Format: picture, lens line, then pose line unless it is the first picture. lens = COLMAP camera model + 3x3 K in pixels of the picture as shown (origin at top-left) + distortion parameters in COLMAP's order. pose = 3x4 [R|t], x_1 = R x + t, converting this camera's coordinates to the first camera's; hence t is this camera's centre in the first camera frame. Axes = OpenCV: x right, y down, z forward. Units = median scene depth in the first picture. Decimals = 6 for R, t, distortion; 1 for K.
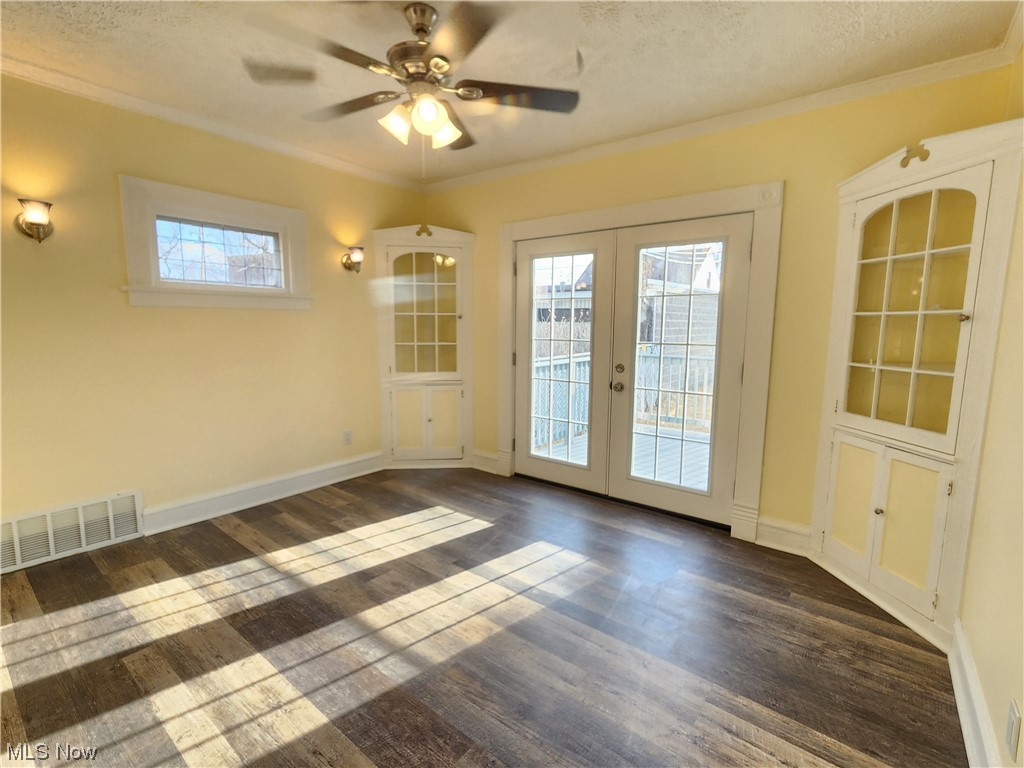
lens RADIAL K [[469.9, 0, 510.2], [0, 469.9, 384.6], [0, 0, 1]] dist [0.000824, 0.000221]
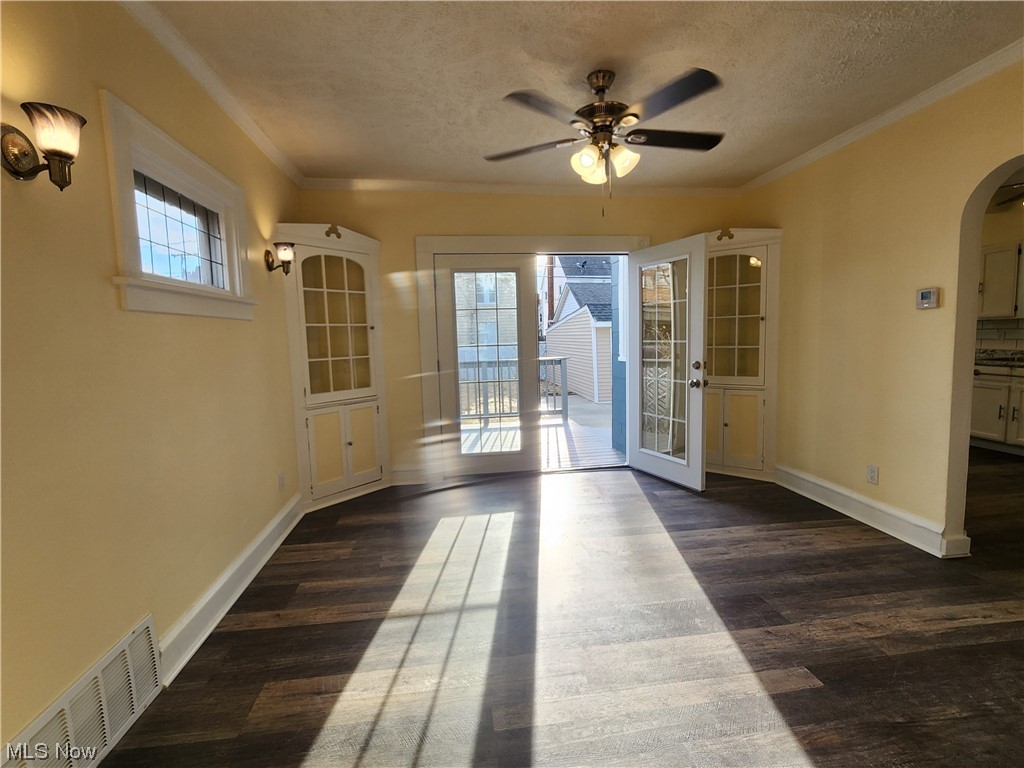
lens RADIAL K [[469.9, 0, 507.1], [0, 469.9, 384.8], [0, 0, 1]] dist [0.000824, 0.000221]
pose [[0.699074, -0.103219, 0.707560, -0.898295], [0.126057, 0.991819, 0.020141, -0.024519], [-0.703851, 0.075112, 0.706366, 0.238983]]
